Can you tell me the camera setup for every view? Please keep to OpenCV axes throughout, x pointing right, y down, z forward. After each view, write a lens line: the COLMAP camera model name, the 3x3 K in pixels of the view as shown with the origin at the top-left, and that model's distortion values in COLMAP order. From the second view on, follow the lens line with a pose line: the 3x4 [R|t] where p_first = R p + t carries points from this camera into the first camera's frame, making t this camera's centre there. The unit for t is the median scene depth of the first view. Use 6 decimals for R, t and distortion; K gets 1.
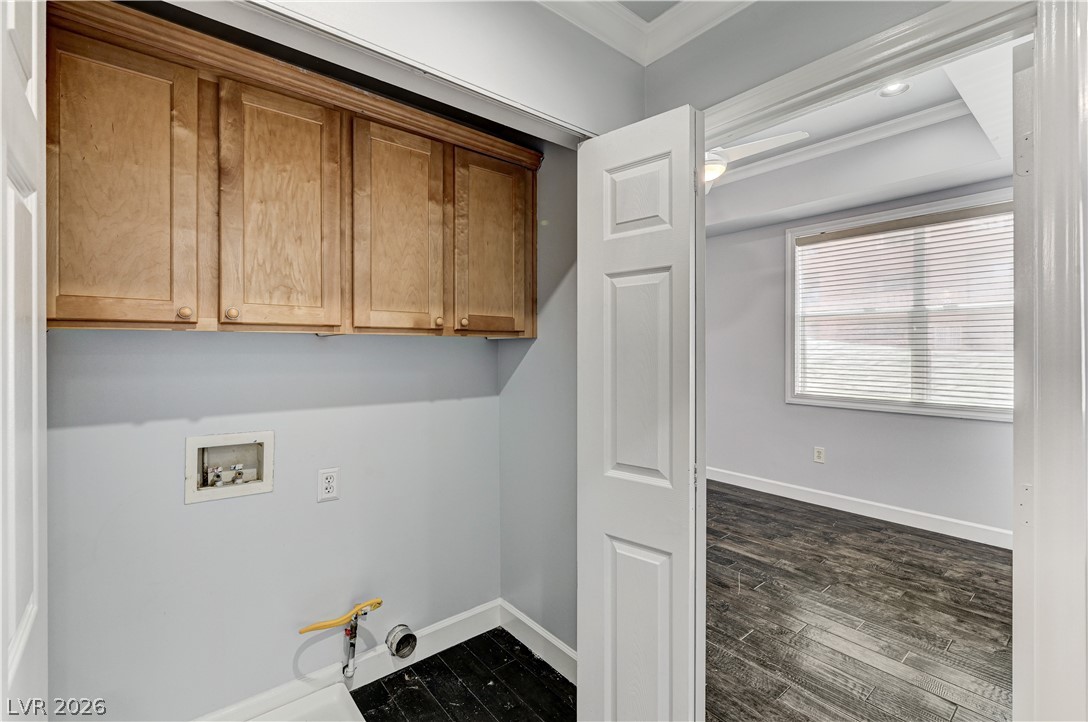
lens RADIAL K [[471.3, 0, 549.2], [0, 471.3, 359.9], [0, 0, 1]] dist [-0.001569, -0.000381]
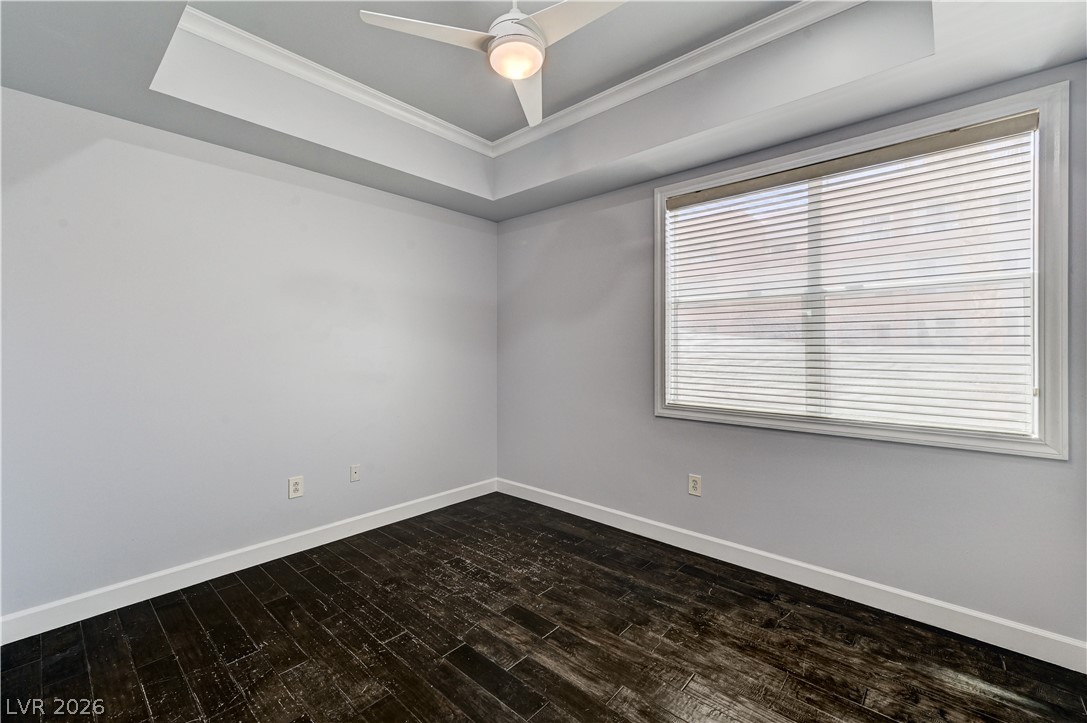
lens RADIAL K [[454.9, 0, 548.0], [0, 454.9, 354.5], [0, 0, 1]] dist [0.017984, -0.000375]
pose [[0.987327, -0.000878, 0.158696, 0.265550], [0.002435, 0.999951, -0.009612, -0.001175], [-0.158680, 0.009877, 0.987281, 0.369188]]
